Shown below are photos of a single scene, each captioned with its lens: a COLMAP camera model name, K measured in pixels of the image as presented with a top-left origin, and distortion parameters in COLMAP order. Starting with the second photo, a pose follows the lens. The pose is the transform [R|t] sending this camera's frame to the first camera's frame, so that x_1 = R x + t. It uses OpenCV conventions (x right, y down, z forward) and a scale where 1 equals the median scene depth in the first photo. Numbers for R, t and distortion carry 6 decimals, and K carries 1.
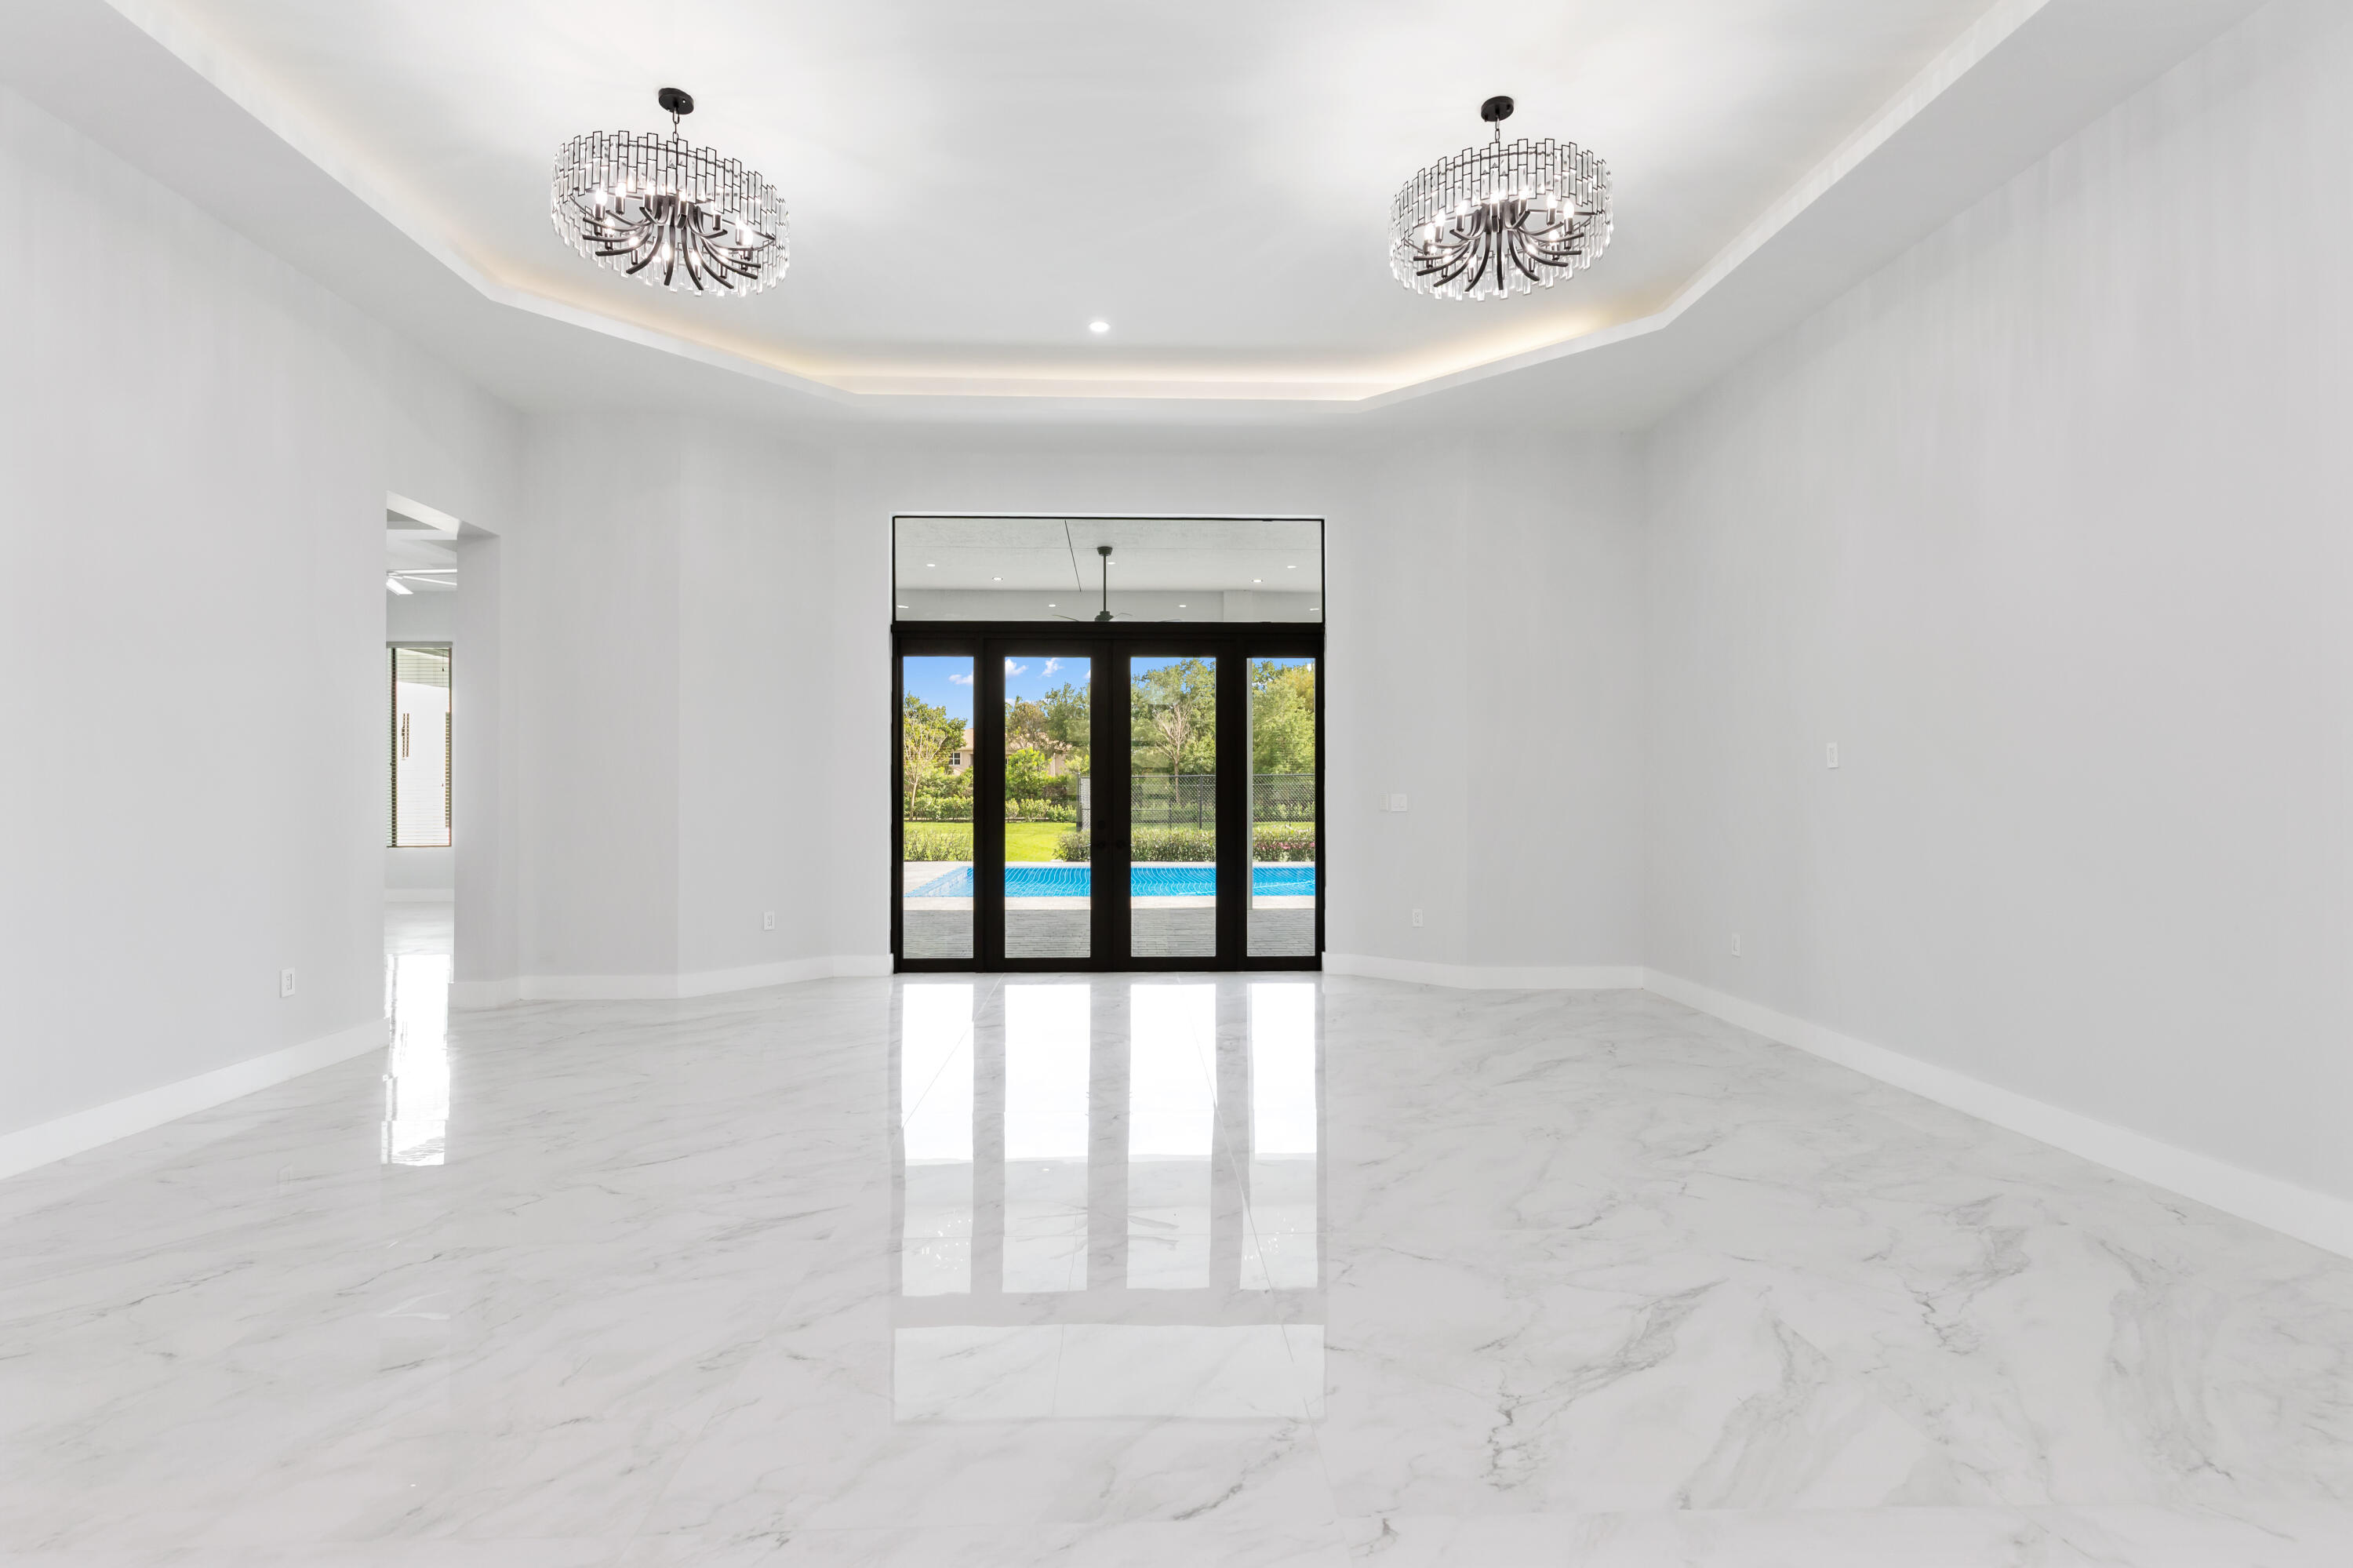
lens RADIAL K [[1066.8, 0, 1167.3], [0, 1066.8, 798.9], [0, 0, 1]] dist [0.006882, -0.000985]
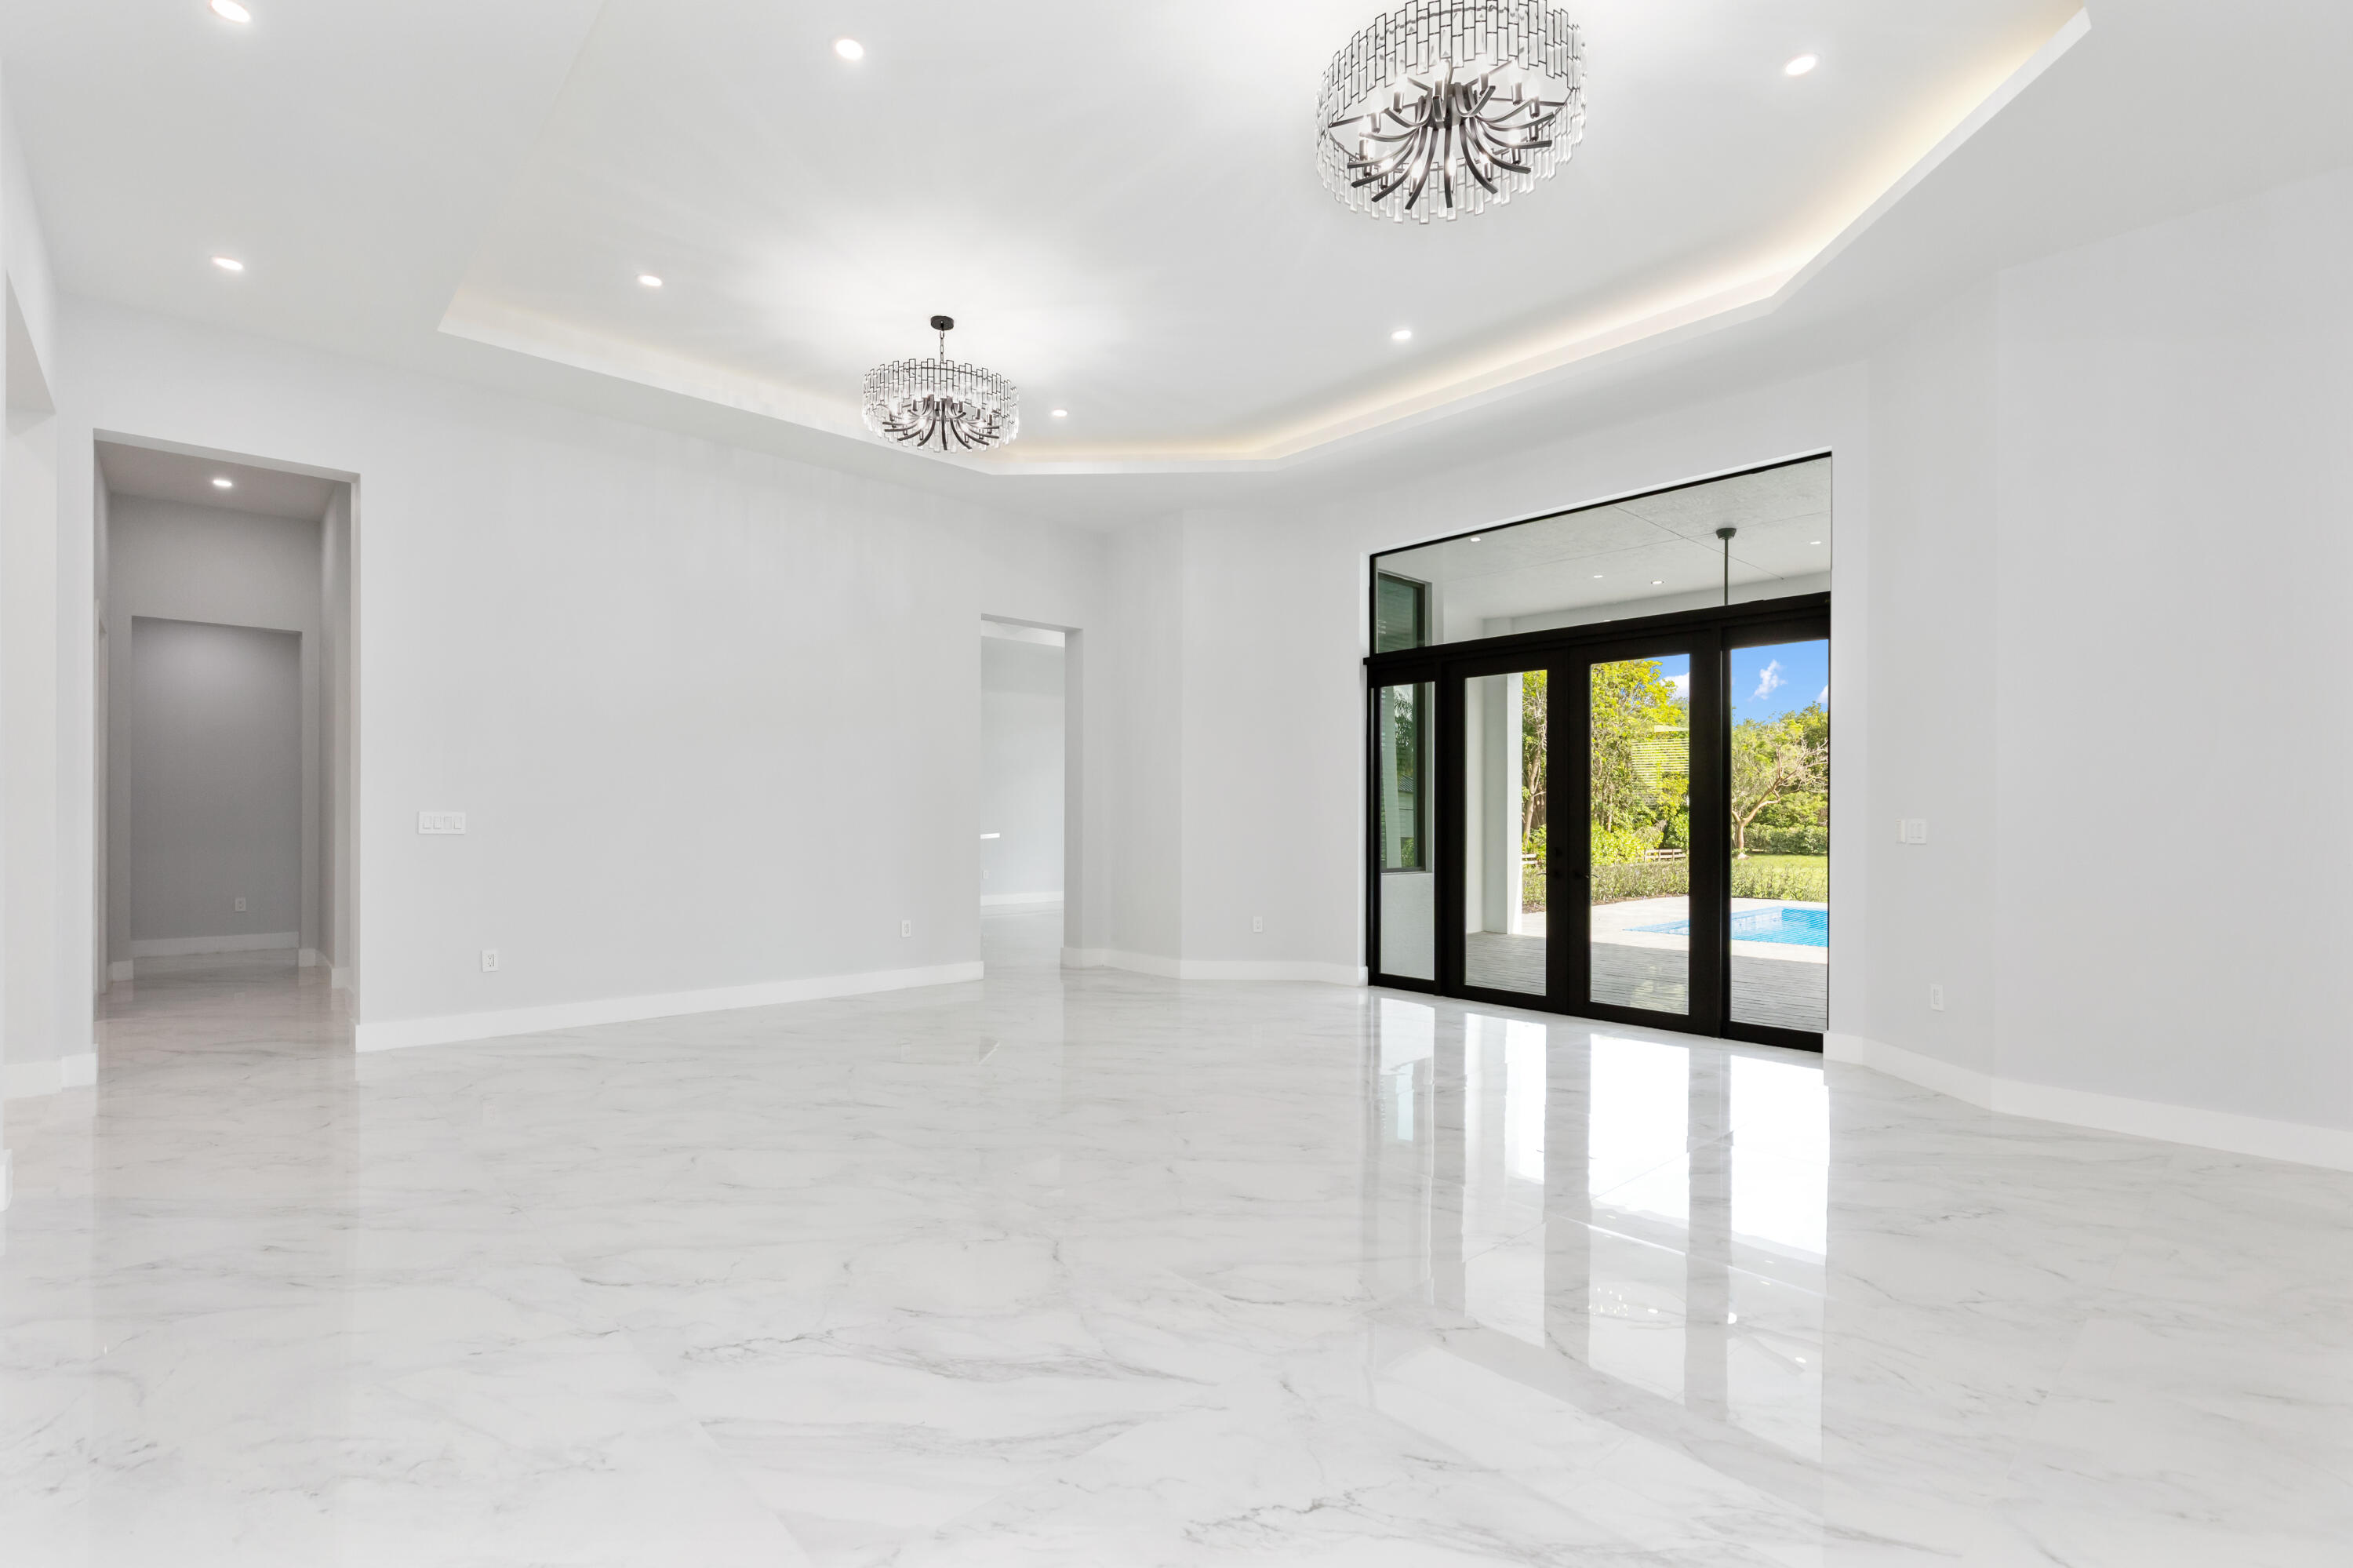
lens RADIAL K [[1066.8, 0, 1170.7], [0, 1066.8, 804.8], [0, 0, 1]] dist [0.006882, -0.000985]
pose [[0.649100, -0.004919, -0.760688, 0.421420], [-0.011732, 0.999795, -0.016477, 0.003763], [0.760613, 0.019620, 0.648909, 0.157171]]
